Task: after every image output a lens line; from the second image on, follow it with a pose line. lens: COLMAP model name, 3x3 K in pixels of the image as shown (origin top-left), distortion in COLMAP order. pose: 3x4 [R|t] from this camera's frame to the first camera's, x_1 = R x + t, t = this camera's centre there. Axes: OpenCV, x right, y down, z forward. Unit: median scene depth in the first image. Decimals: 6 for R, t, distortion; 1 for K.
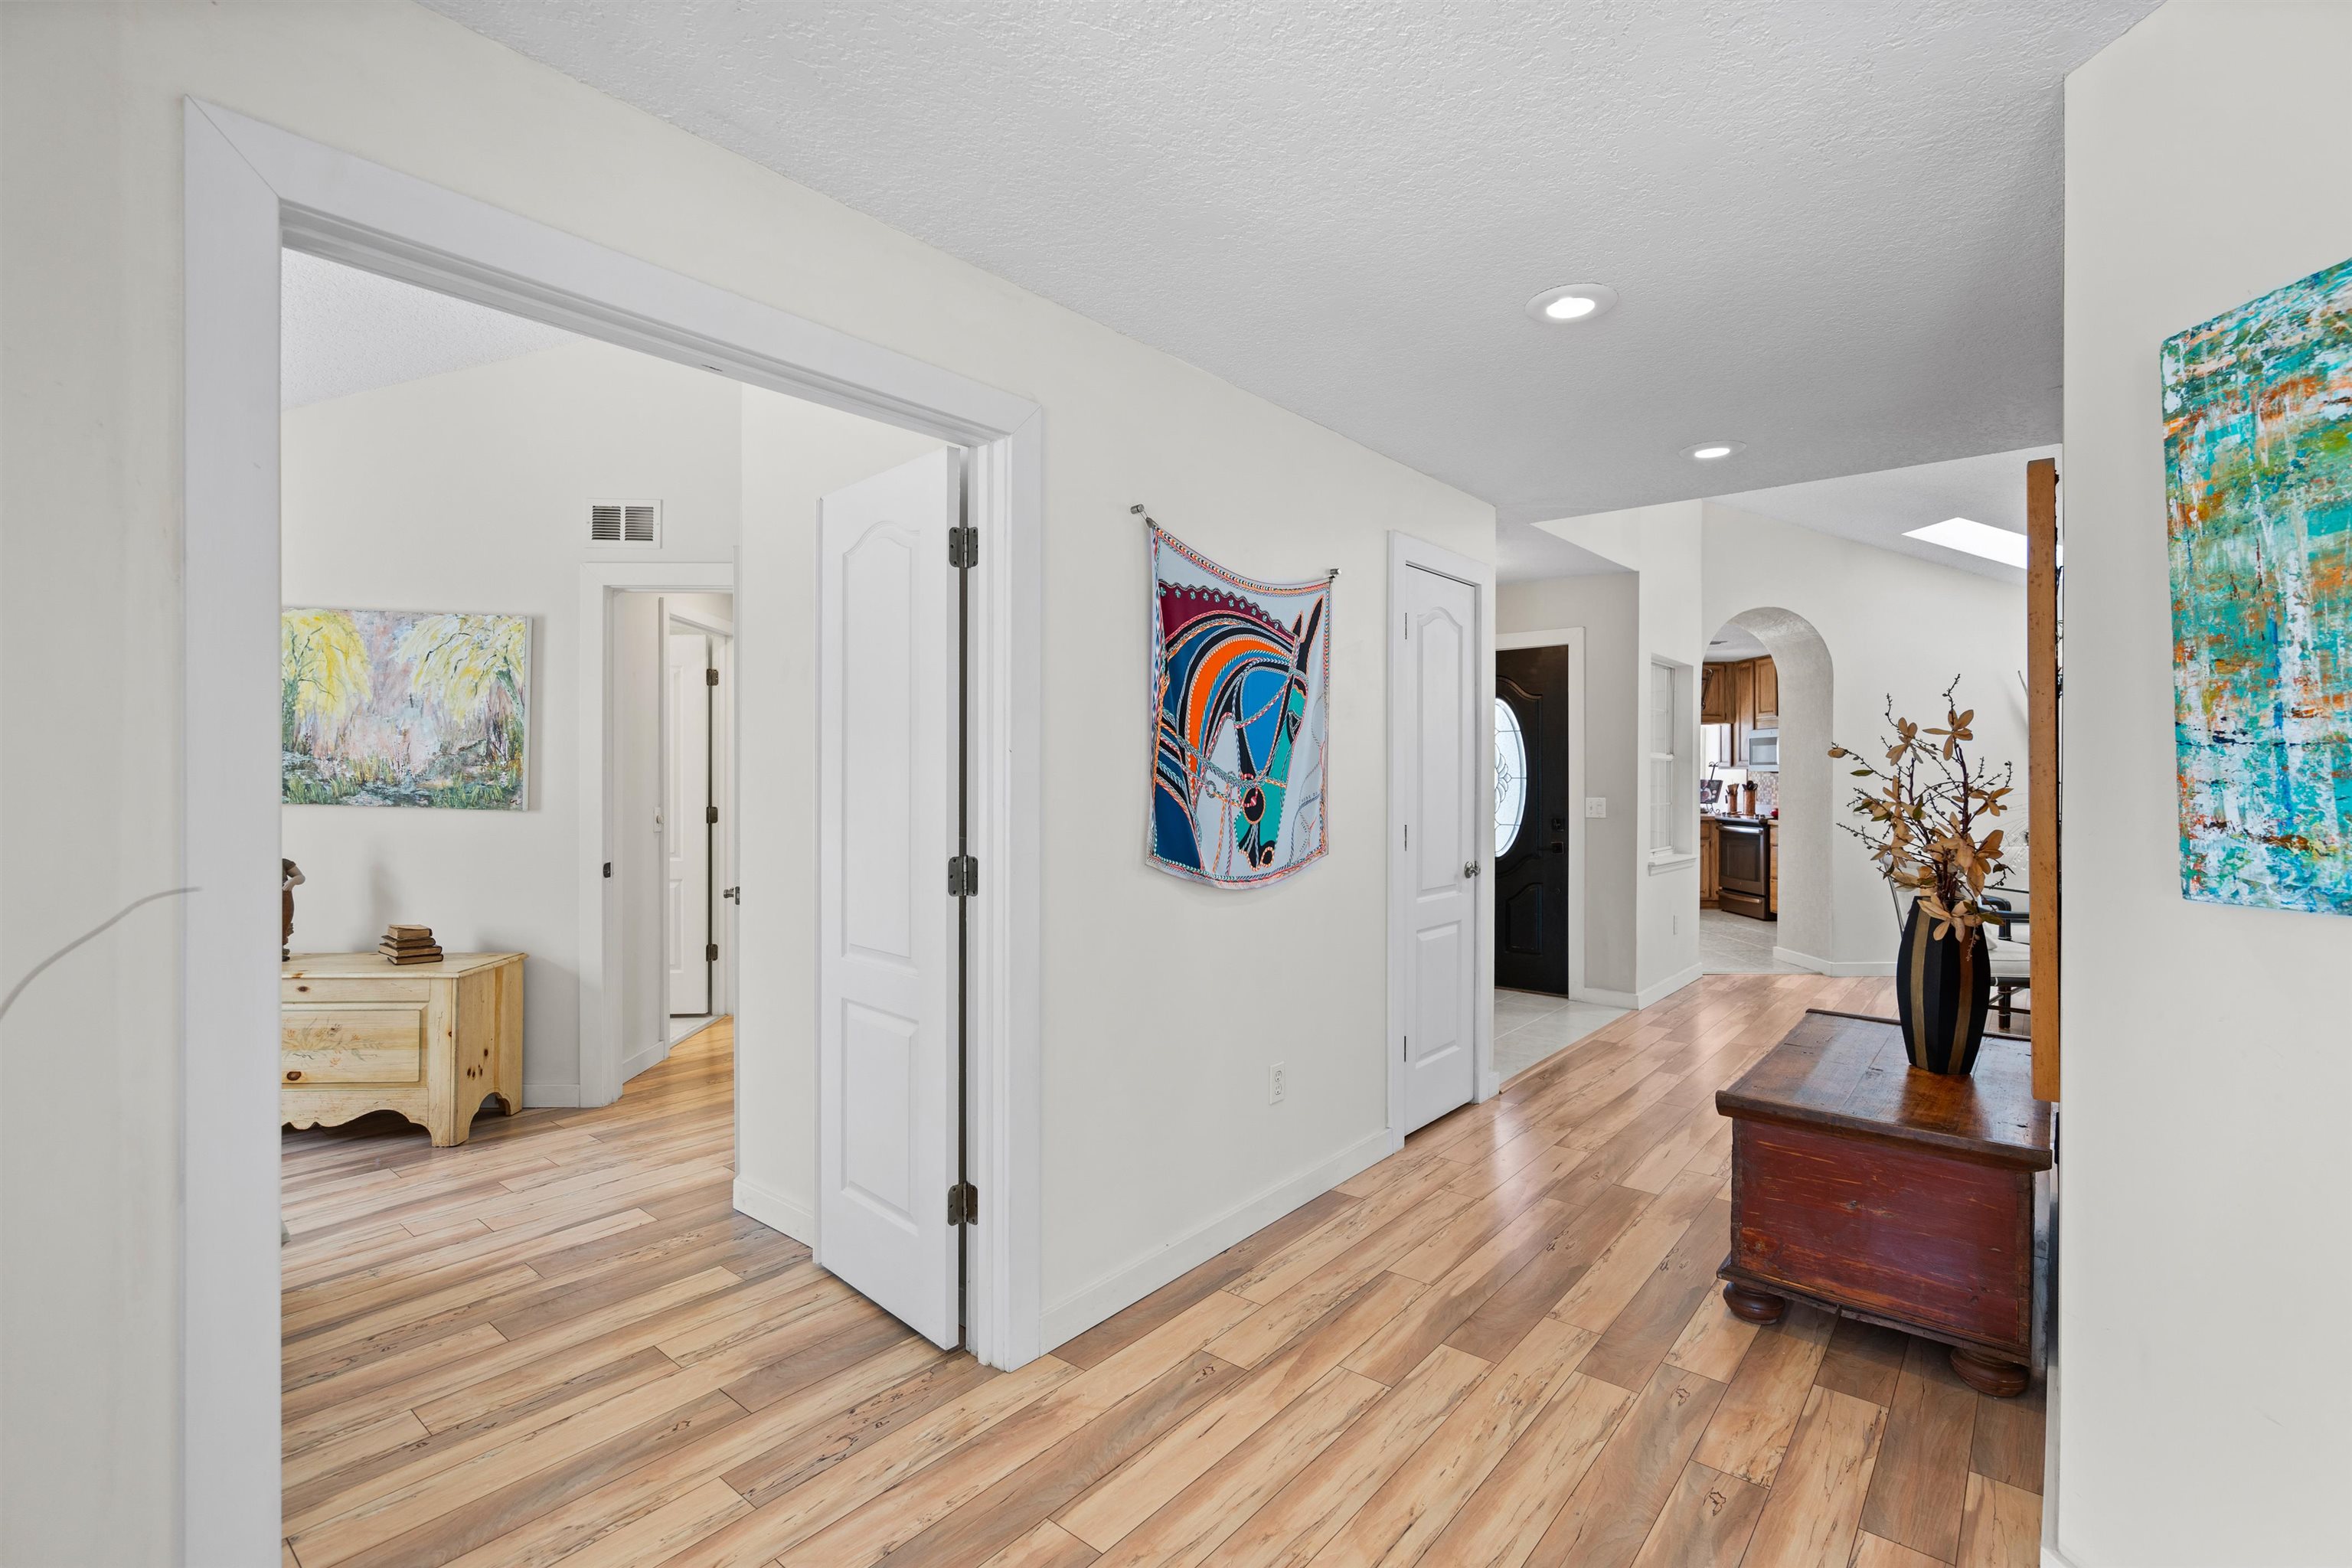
lens RADIAL K [[1057.8, 0, 1183.4], [0, 1057.8, 764.8], [0, 0, 1]] dist [-0.006163, 0.003292]
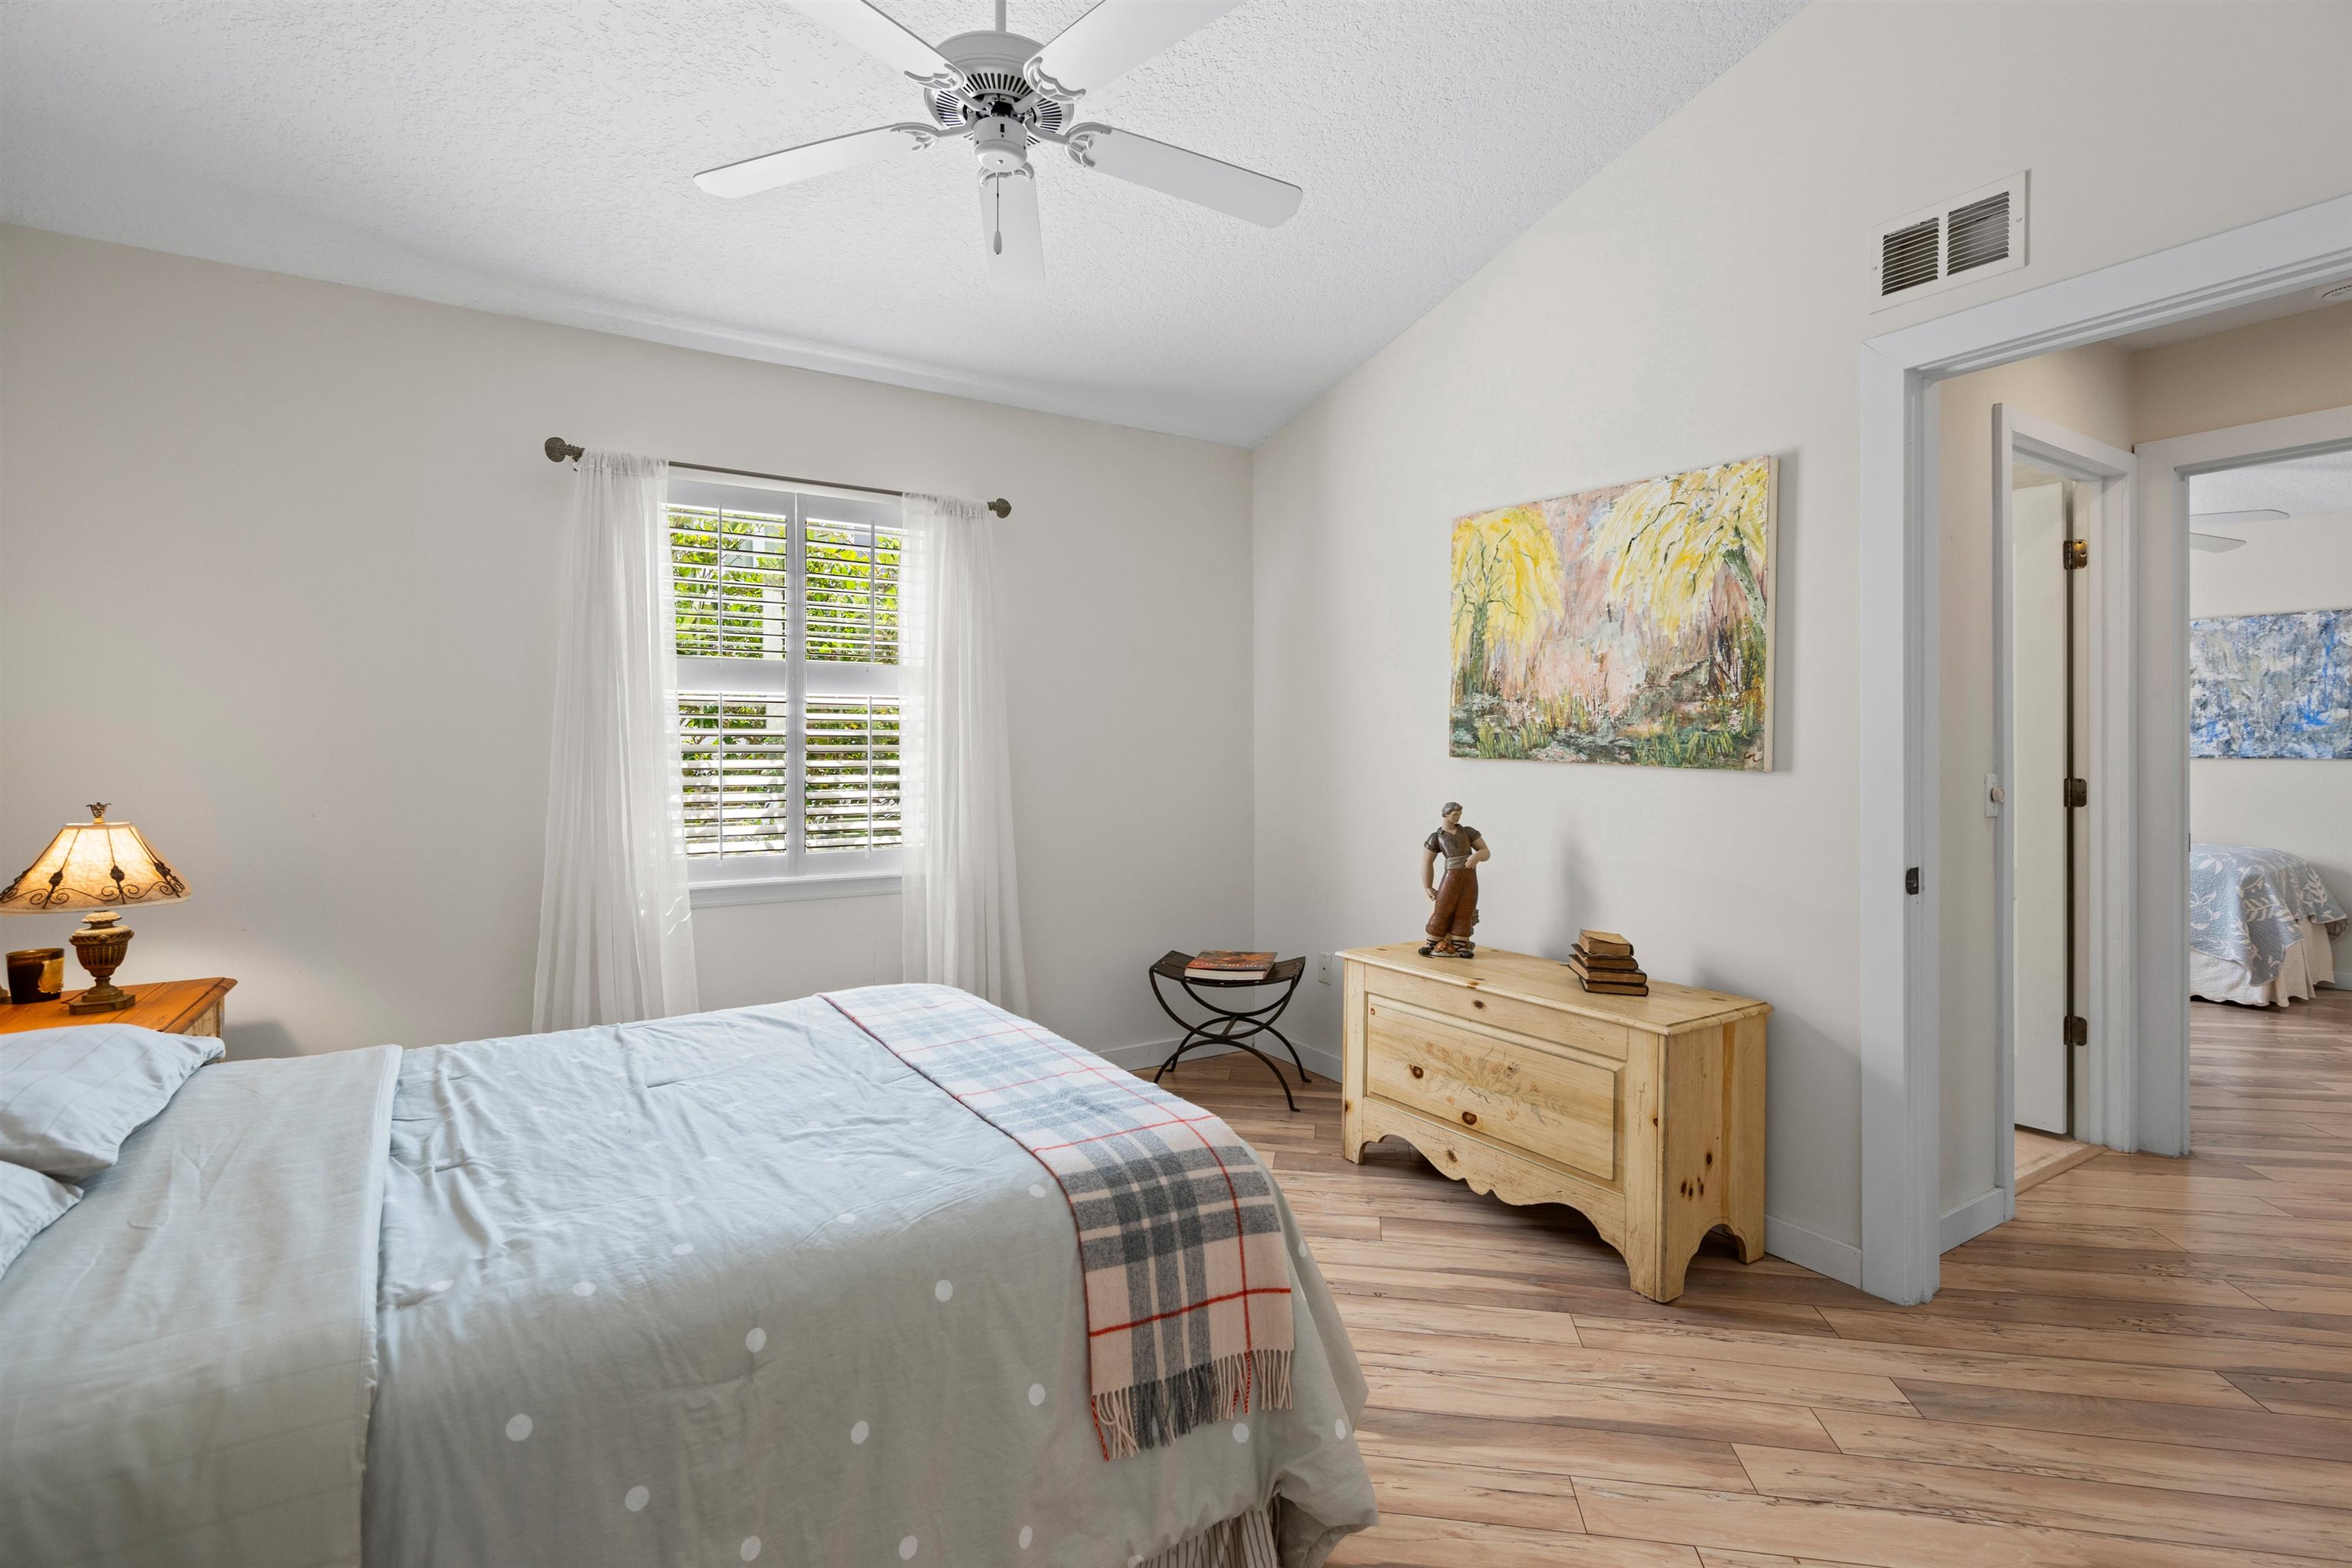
lens RADIAL K [[1057.8, 0, 1181.0], [0, 1057.8, 759.2], [0, 0, 1]] dist [-0.006163, 0.003292]
pose [[0.500773, 0.004248, -0.865568, -0.265482], [0.006153, 0.999945, 0.008467, 0.029450], [0.865557, -0.009566, 0.500720, 0.400639]]
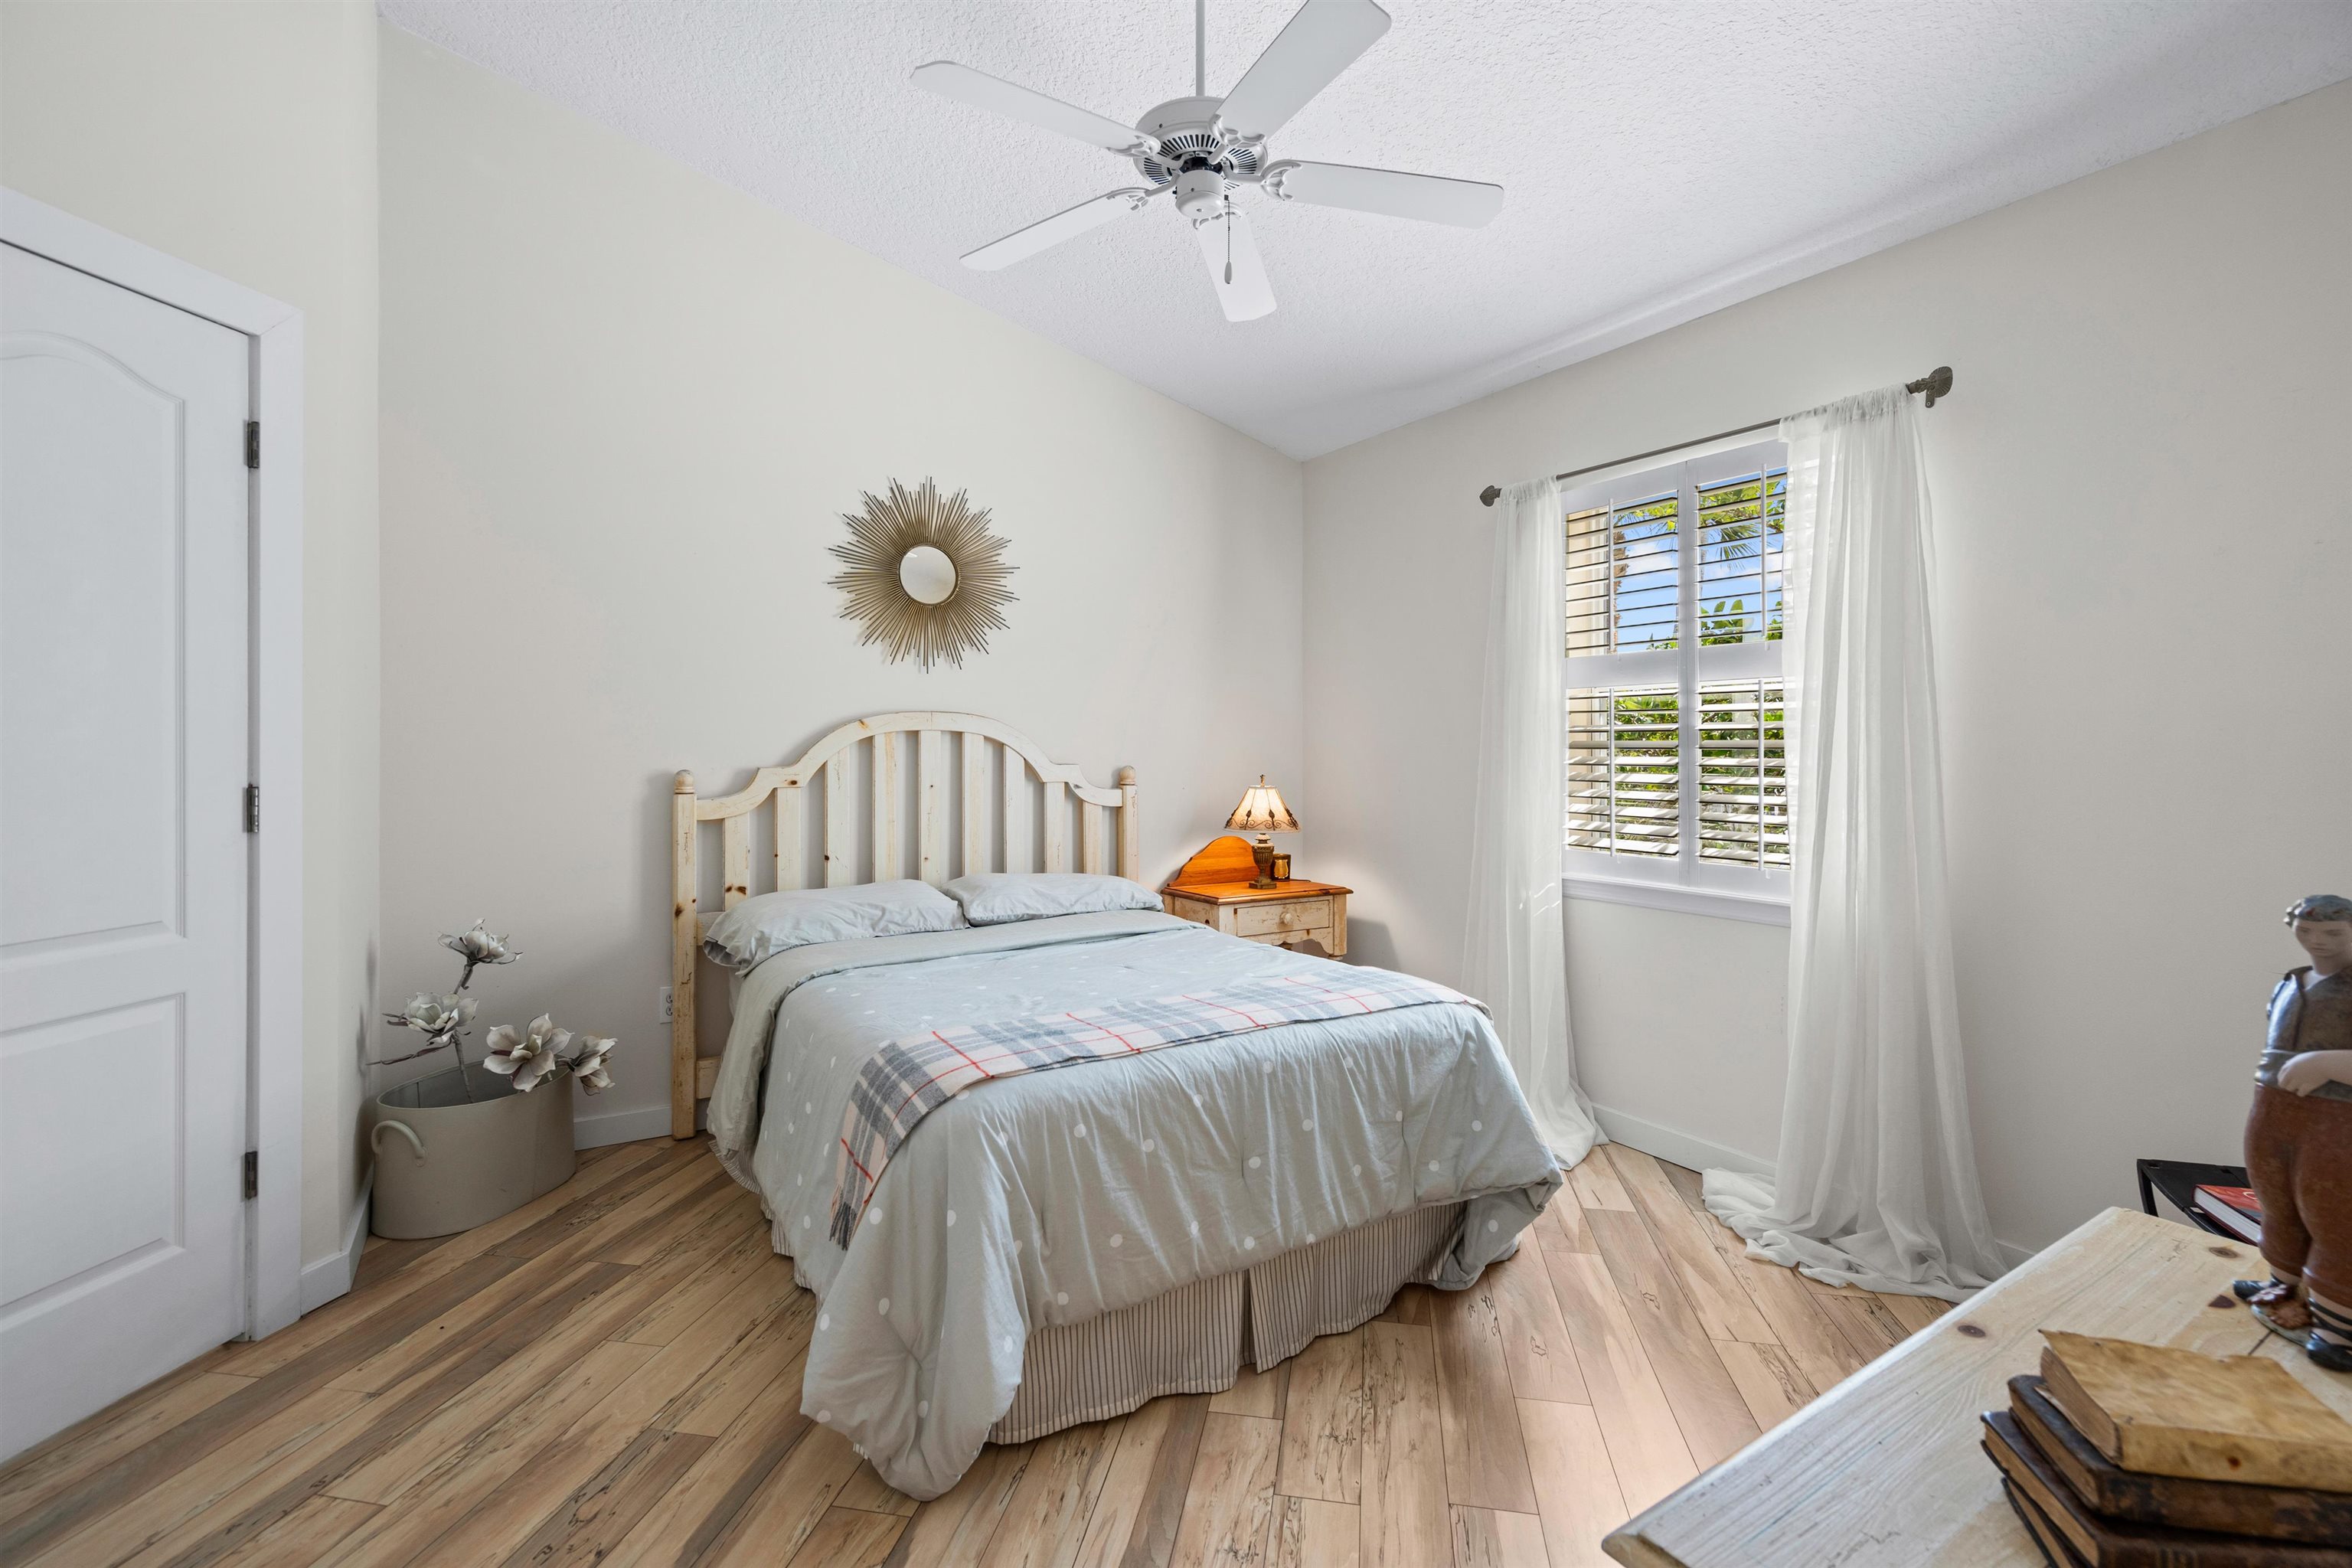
lens RADIAL K [[1057.8, 0, 1173.2], [0, 1057.8, 761.5], [0, 0, 1]] dist [-0.006163, 0.003292]
pose [[-0.864391, 0.005480, -0.502790, -0.448229], [0.000754, 0.999954, 0.009603, 0.031049], [0.502820, 0.007922, -0.864355, 1.037471]]
